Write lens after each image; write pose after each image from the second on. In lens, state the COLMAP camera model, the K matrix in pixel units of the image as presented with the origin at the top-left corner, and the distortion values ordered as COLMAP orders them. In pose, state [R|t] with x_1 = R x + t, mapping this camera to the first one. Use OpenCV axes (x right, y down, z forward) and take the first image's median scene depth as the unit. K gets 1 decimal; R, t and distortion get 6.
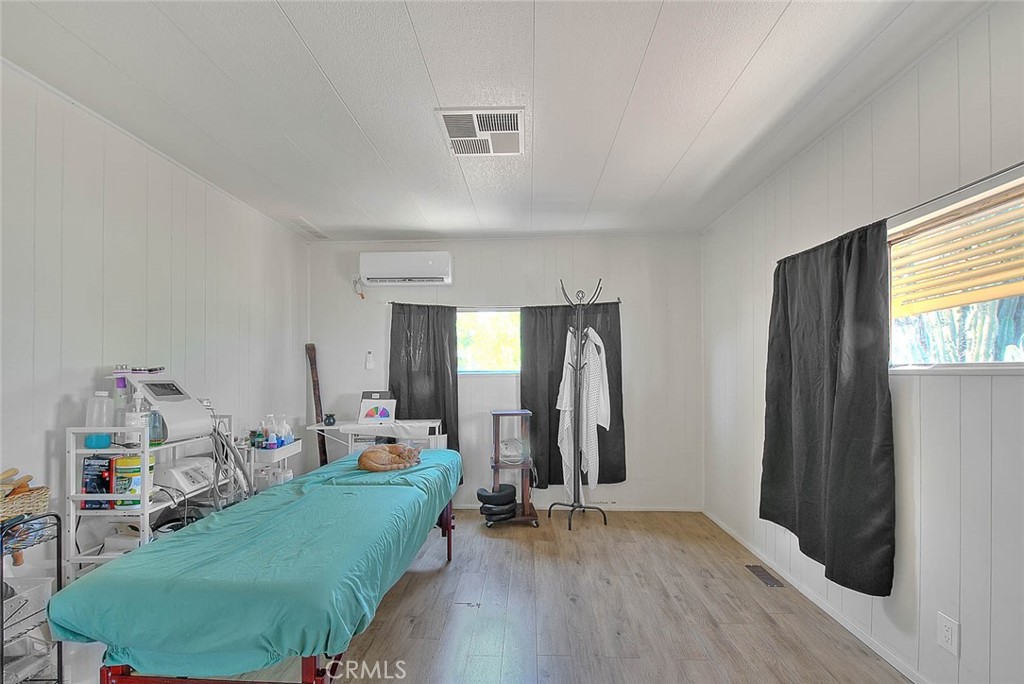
lens RADIAL K [[421.4, 0, 516.9], [0, 421.4, 373.3], [0, 0, 1]] dist [0.000068, -0.000291]
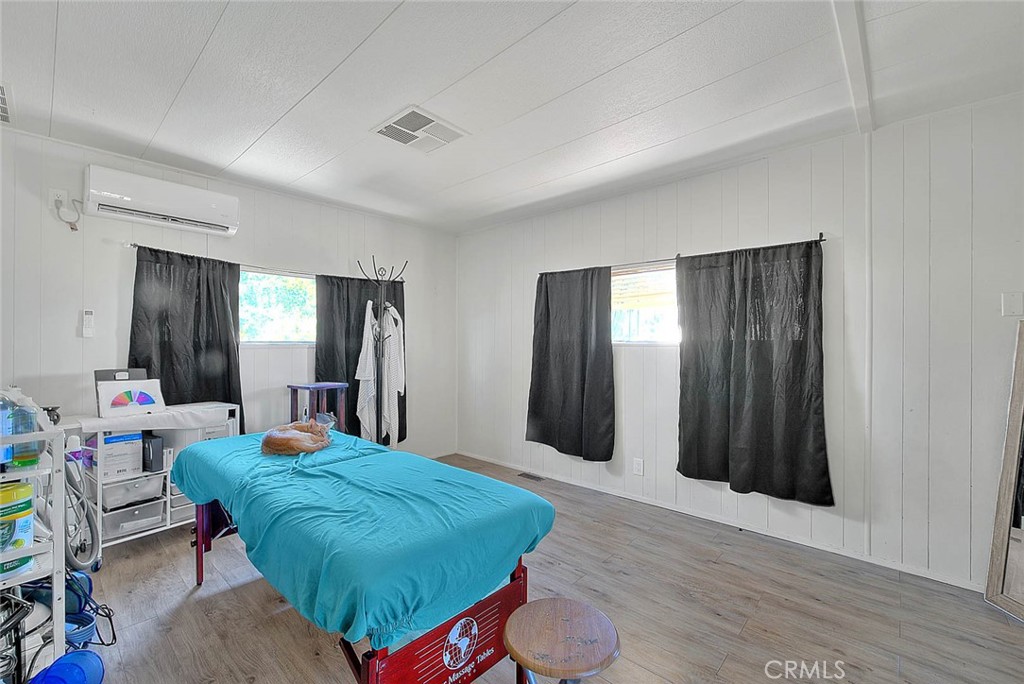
lens RADIAL K [[421.4, 0, 516.3], [0, 421.4, 346.3], [0, 0, 1]] dist [0.000068, -0.000291]
pose [[0.642840, -0.000710, 0.766000, -0.447677], [-0.003693, 0.999985, 0.004026, -0.000783], [-0.765991, -0.005417, 0.642828, 0.042623]]
